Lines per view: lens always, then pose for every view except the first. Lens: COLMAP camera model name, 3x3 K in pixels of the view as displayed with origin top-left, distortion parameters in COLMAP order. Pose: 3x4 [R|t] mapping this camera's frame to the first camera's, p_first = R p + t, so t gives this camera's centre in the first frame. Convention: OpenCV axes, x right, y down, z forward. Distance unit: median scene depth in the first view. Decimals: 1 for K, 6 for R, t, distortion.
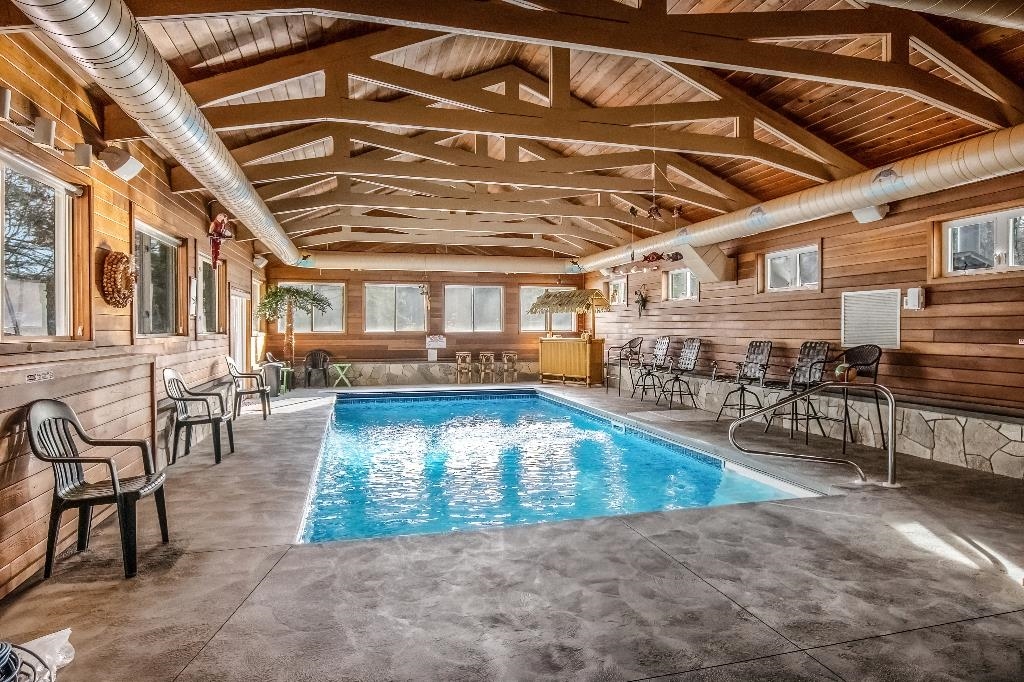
lens RADIAL K [[574.6, 0, 512.0], [0, 574.6, 341.0], [0, 0, 1]] dist [0.000131, 0.000007]
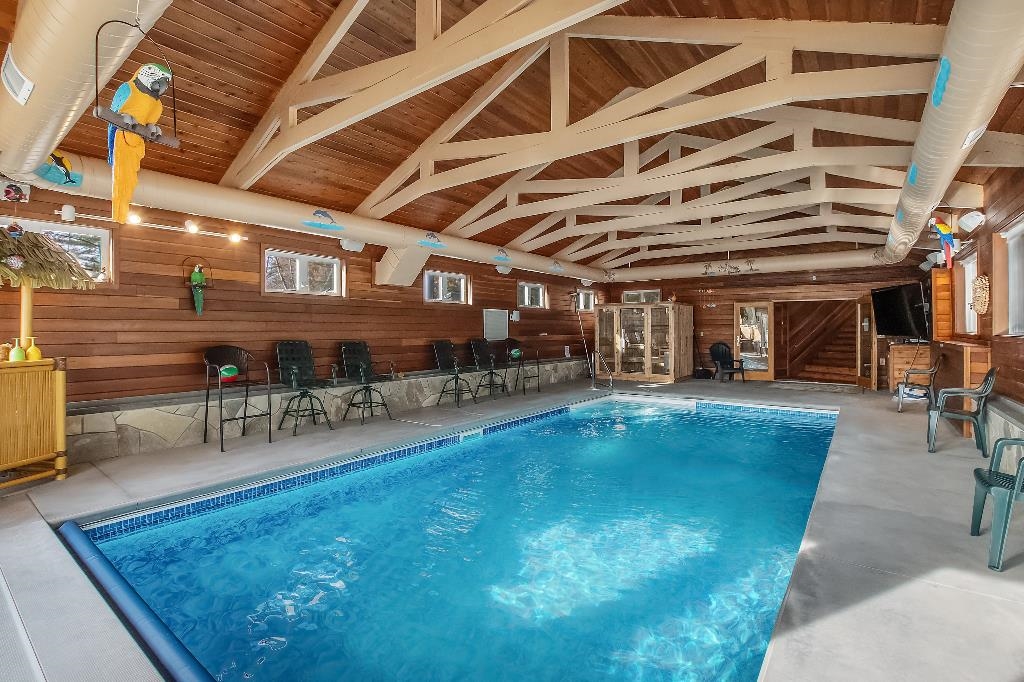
lens RADIAL K [[470.7, 0, 513.4], [0, 470.7, 330.0], [0, 0, 1]] dist [-0.000681, 0.000034]
pose [[-0.609505, 0.000150, 0.792782, -0.507241], [0.014545, 0.999834, 0.010993, -0.032451], [-0.792648, 0.018232, -0.609406, 1.612638]]
